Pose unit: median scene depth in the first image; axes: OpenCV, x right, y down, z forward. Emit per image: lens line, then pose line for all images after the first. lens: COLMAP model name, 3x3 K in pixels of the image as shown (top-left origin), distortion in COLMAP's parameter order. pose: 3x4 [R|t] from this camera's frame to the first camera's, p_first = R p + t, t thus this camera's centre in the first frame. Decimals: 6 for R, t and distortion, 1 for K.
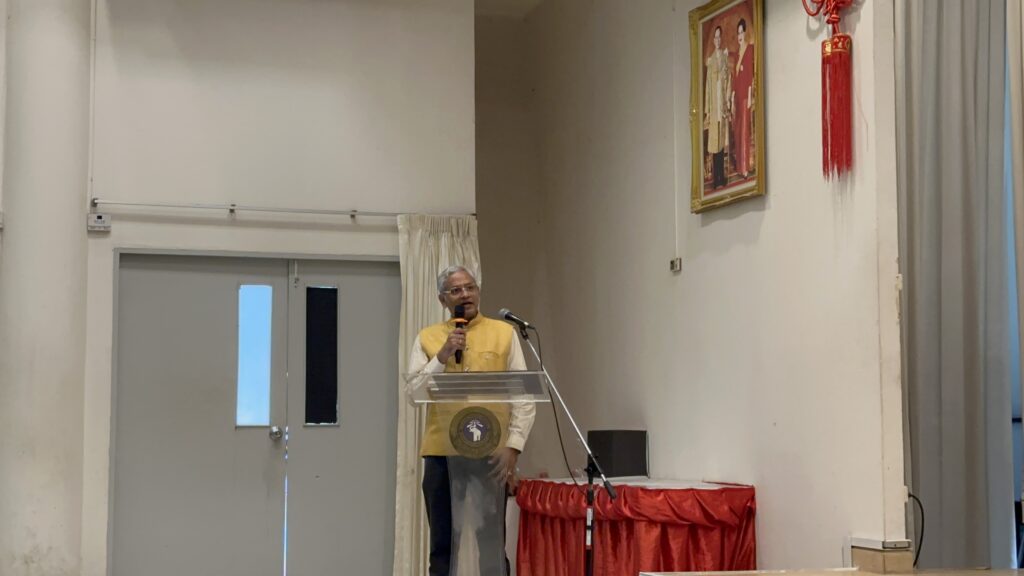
lens RADIAL K [[1665.4, 0, 516.8], [0, 1665.4, 287.8], [0, 0, 1]] dist [0.131960, 0.000000]
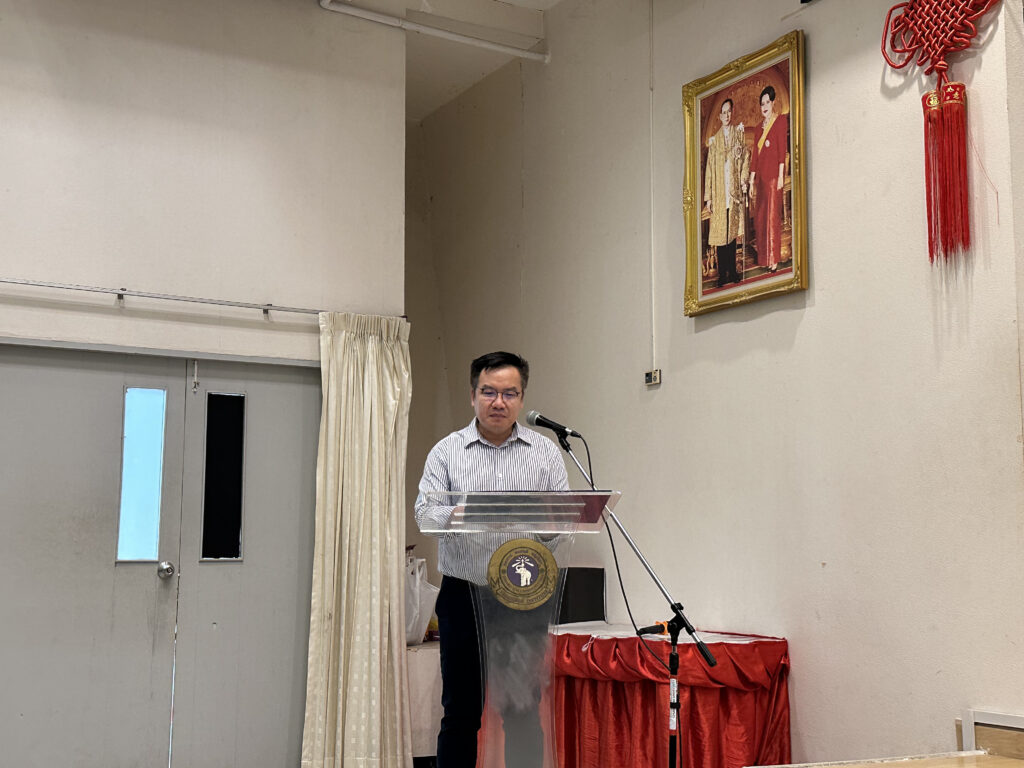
lens RADIAL K [[1352.7, 0, 503.5], [0, 1352.7, 381.0], [0, 0, 1]] dist [0.104587, 0.000000]
pose [[0.981150, 0.031466, 0.190671, -0.121521], [-0.022529, 0.998552, -0.048857, 0.025485], [-0.191932, 0.043640, 0.980437, 0.337064]]
